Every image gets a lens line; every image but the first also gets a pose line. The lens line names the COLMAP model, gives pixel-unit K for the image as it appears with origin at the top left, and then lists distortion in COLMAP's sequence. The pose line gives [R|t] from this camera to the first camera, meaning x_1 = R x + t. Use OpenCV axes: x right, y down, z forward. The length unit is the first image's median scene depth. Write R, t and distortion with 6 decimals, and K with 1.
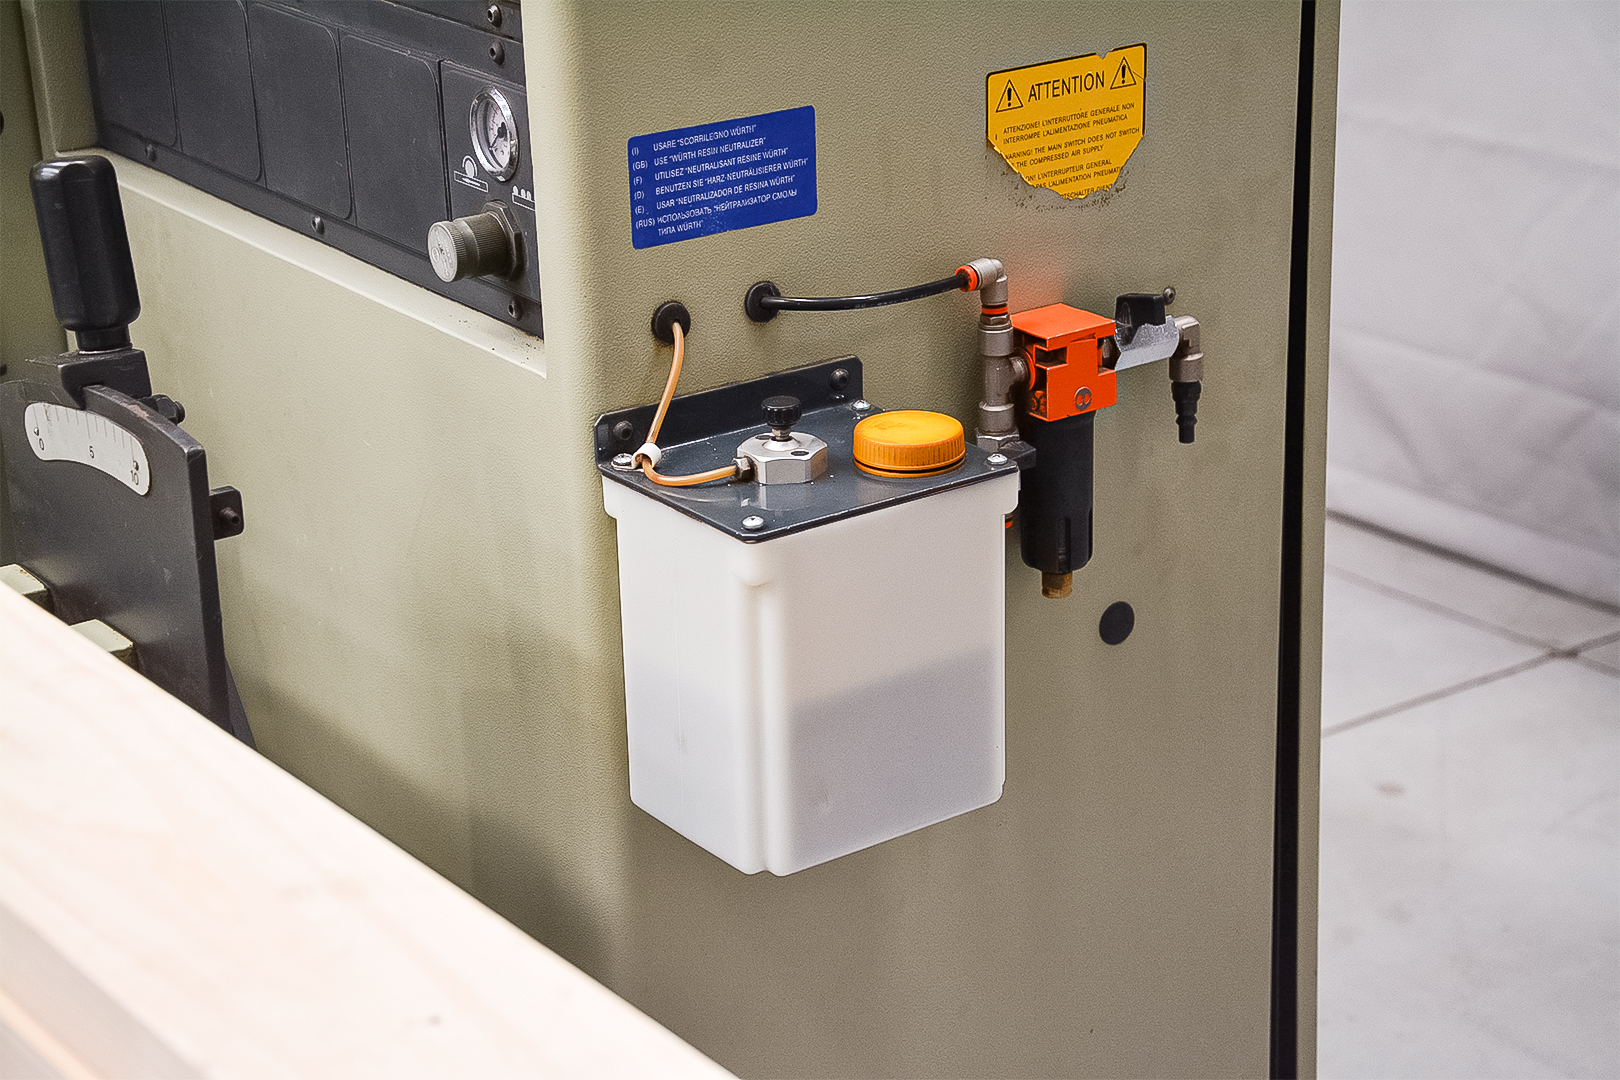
lens RADIAL K [[3134.0, 0, 812.6], [0, 3134.0, 541.1], [0, 0, 1]] dist [0.275764, 0.026377]
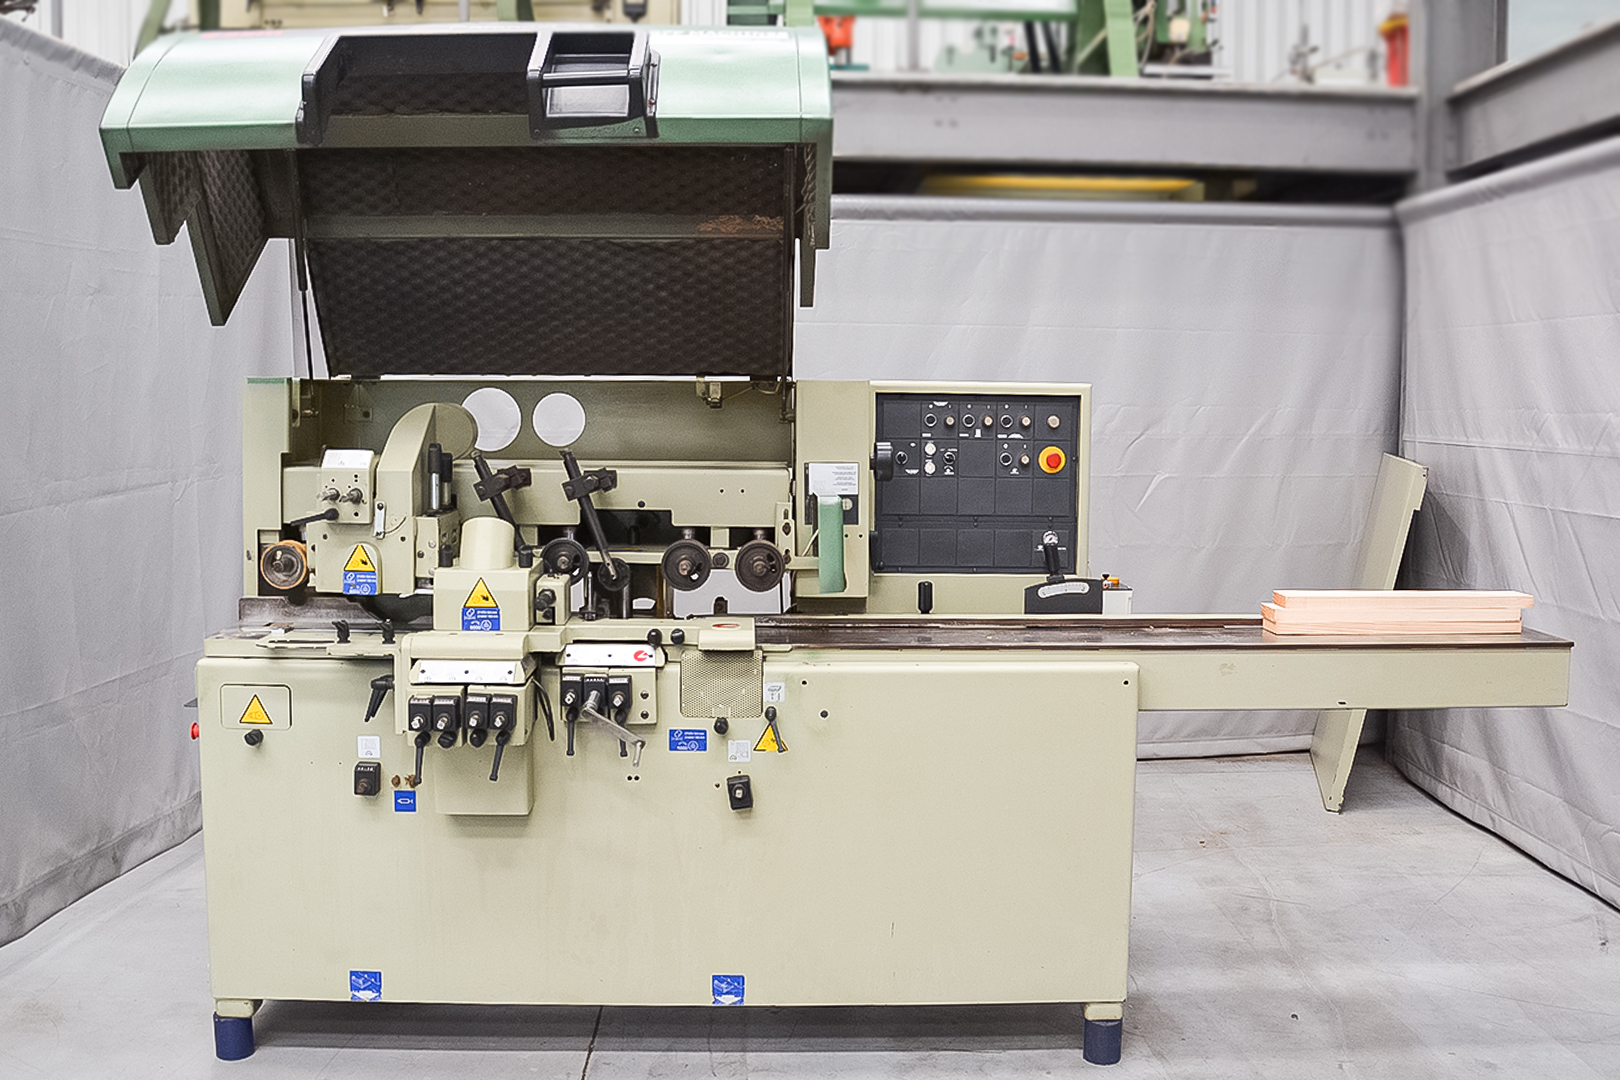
lens RADIAL K [[1495.9, 0, 790.5], [0, 1495.9, 511.5], [0, 0, 1]] dist [-0.162313, 0.125732]
pose [[0.570860, -0.035366, 0.820285, -2.691806], [0.263628, 0.954066, -0.142333, 0.087917], [-0.777572, 0.297502, 0.553962, -0.163777]]
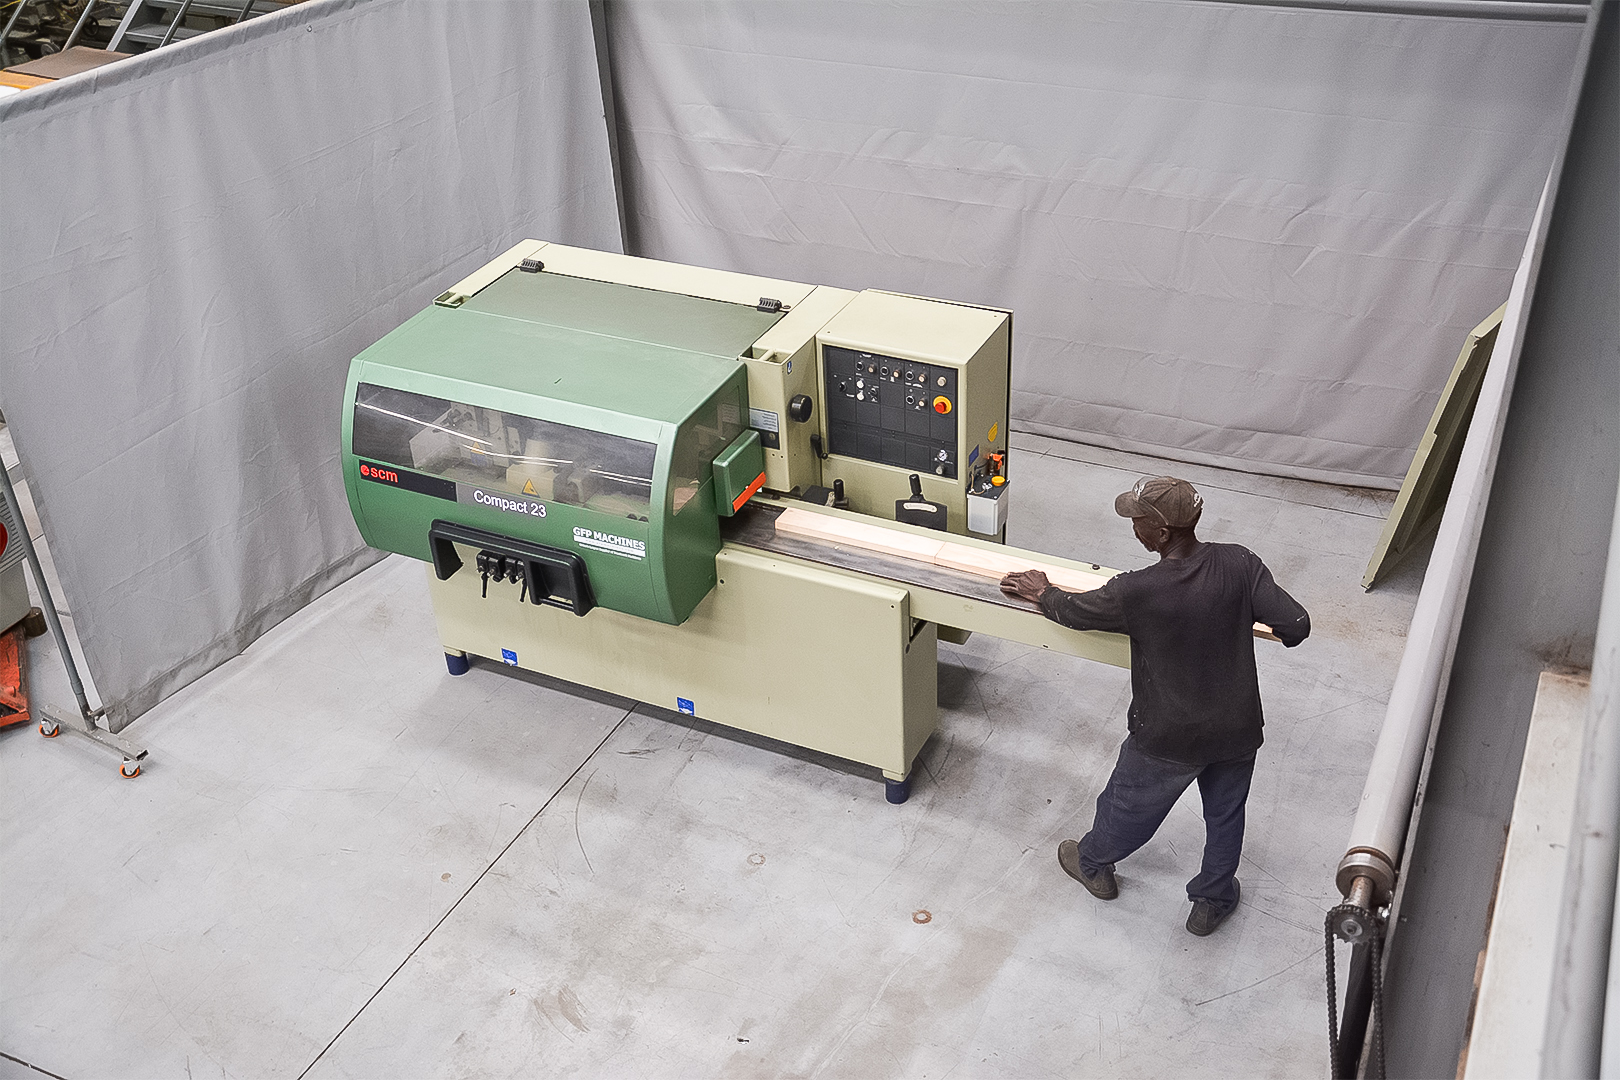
lens RADIAL K [[1620.3, 0, 815.0], [0, 1620.3, 537.6], [0, 0, 1]] dist [-0.040996, 0.012065]
pose [[0.880211, -0.265702, 0.393231, -2.138155], [0.181689, 0.954121, 0.237996, -1.004376], [-0.438426, -0.138041, 0.888103, -2.648560]]
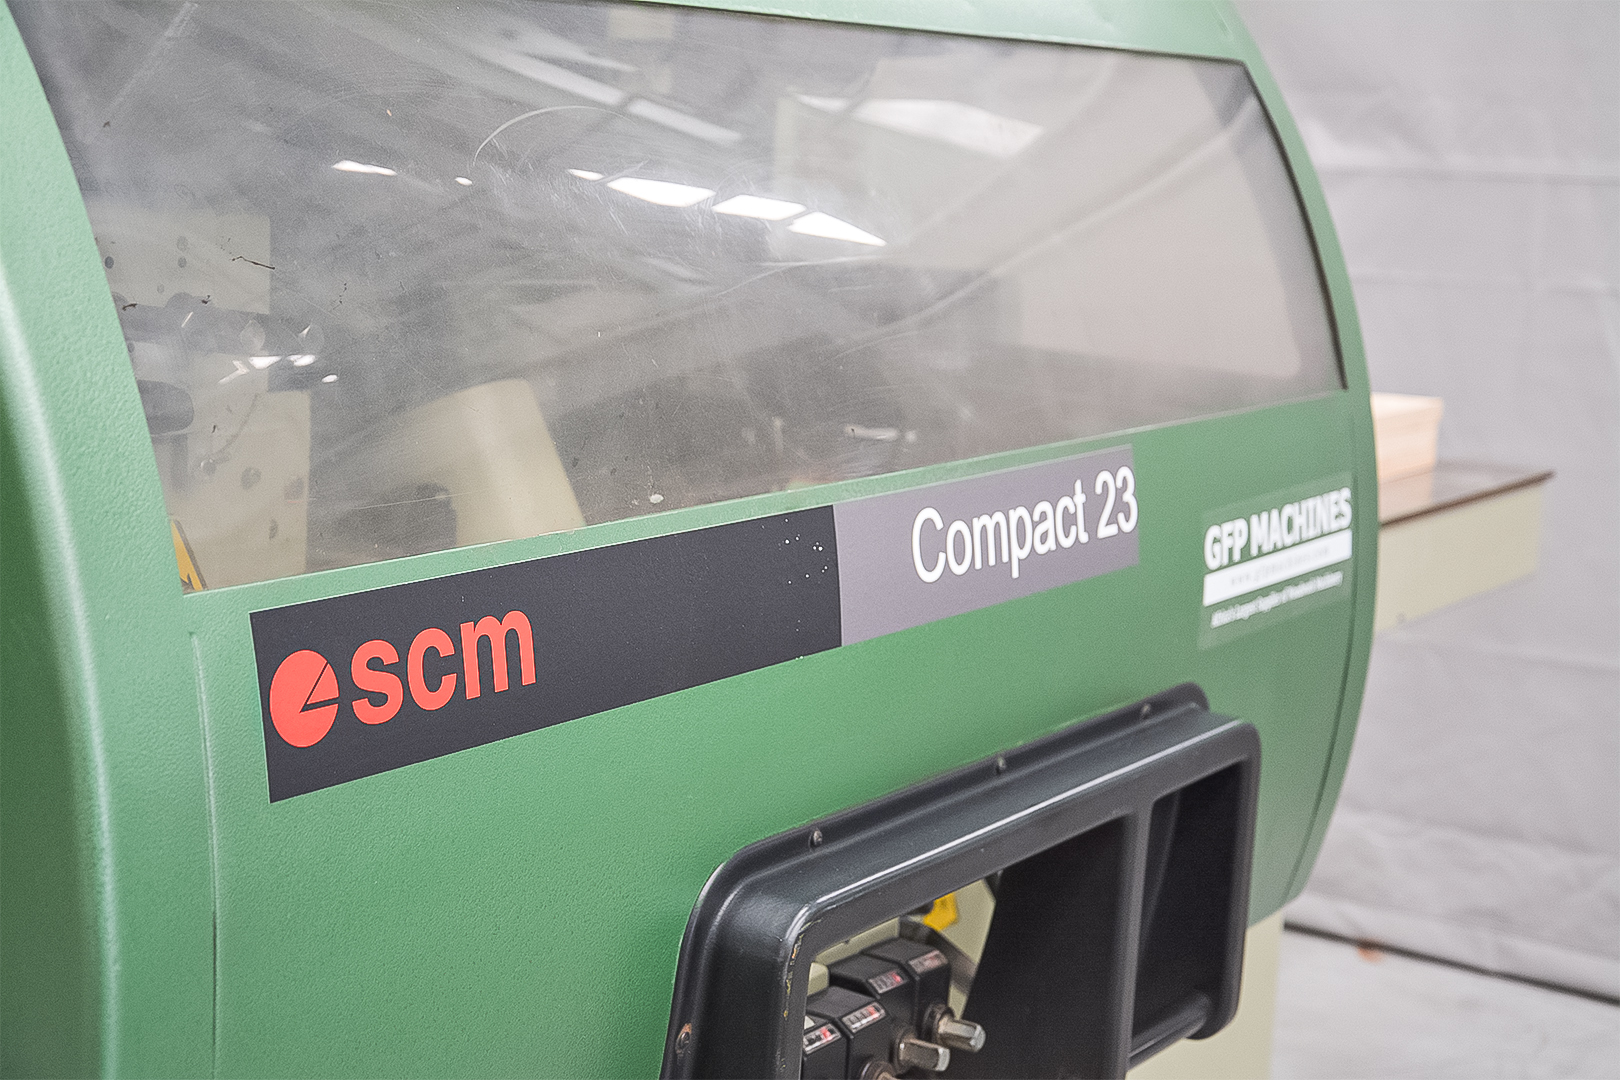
lens RADIAL K [[2690.5, 0, 810.4], [0, 2690.5, 584.3], [0, 0, 1]] dist [0.247306, 0.049995]
pose [[-0.379638, -0.154665, 0.912115, -2.241390], [0.282000, 0.919659, 0.273318, -0.580174], [-0.881108, 0.360979, -0.305522, 1.809080]]
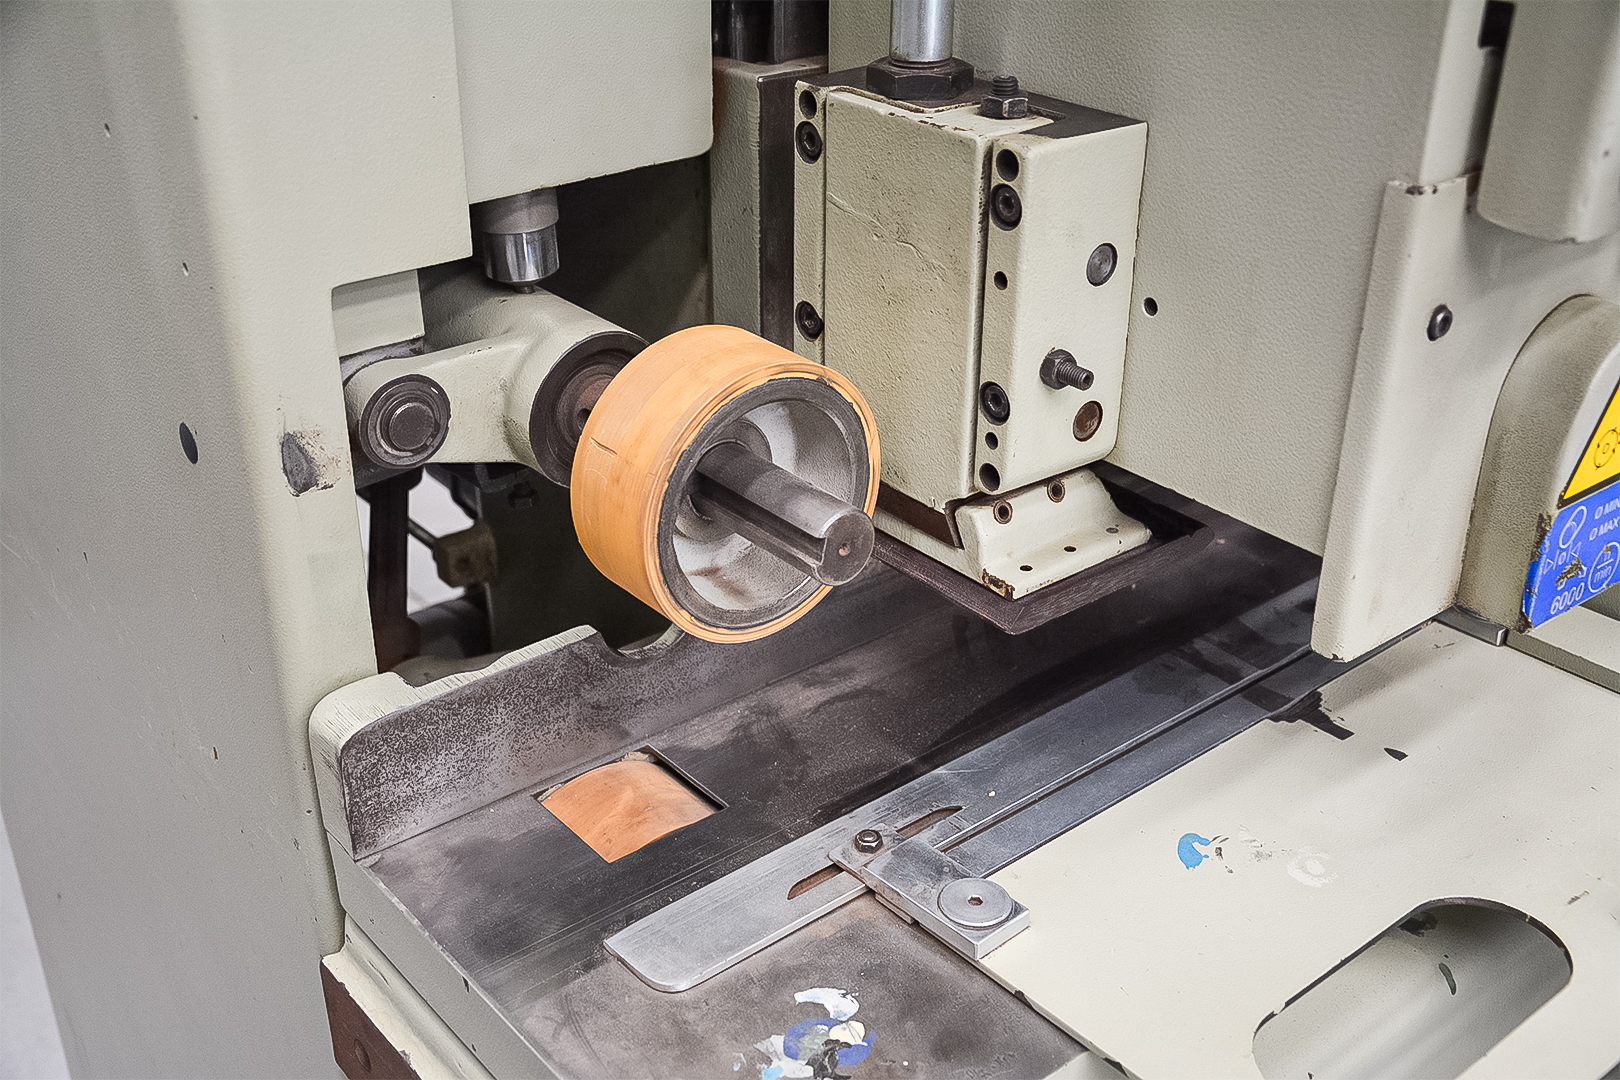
lens RADIAL K [[1728.5, 0, 804.2], [0, 1728.5, 543.5], [0, 0, 1]] dist [-0.013850, 0.023822]
pose [[-0.060282, -0.441975, 0.894999, -1.555688], [0.344809, 0.832215, 0.434195, -0.597341], [-0.936735, 0.334778, 0.102229, 1.867364]]
